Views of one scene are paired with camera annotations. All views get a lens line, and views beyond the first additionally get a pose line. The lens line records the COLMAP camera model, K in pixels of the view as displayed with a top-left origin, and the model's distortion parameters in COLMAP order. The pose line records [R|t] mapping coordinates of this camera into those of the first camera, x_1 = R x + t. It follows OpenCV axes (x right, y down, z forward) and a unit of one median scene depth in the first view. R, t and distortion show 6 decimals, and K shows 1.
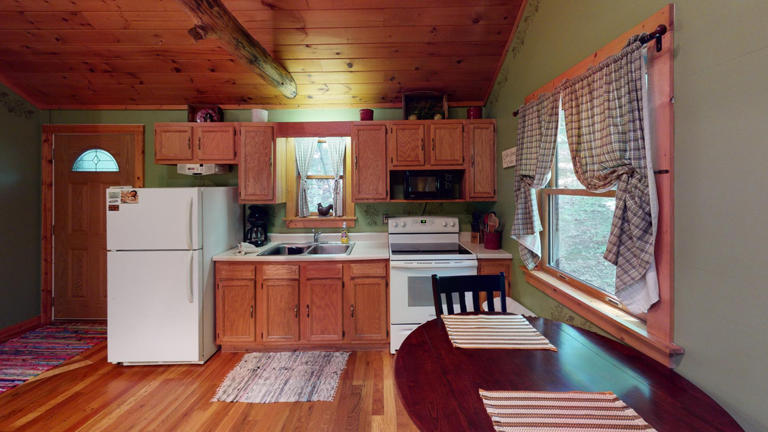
lens RADIAL K [[308.4, 0, 379.3], [0, 308.4, 210.7], [0, 0, 1]] dist [0.008860, 0.000574]
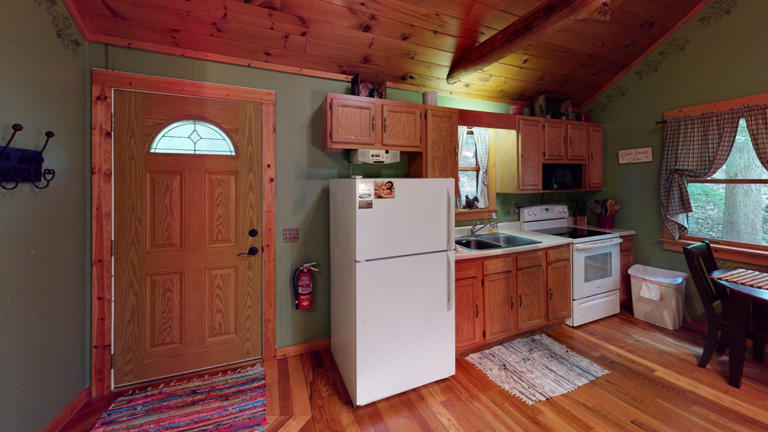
lens RADIAL K [[308.4, 0, 349.4], [0, 308.4, 217.8], [0, 0, 1]] dist [0.008860, 0.000574]
pose [[0.903929, -0.048708, 0.424899, -1.027118], [0.032418, 0.998439, 0.045488, -0.011052], [-0.426452, -0.027344, 0.904097, 0.289501]]
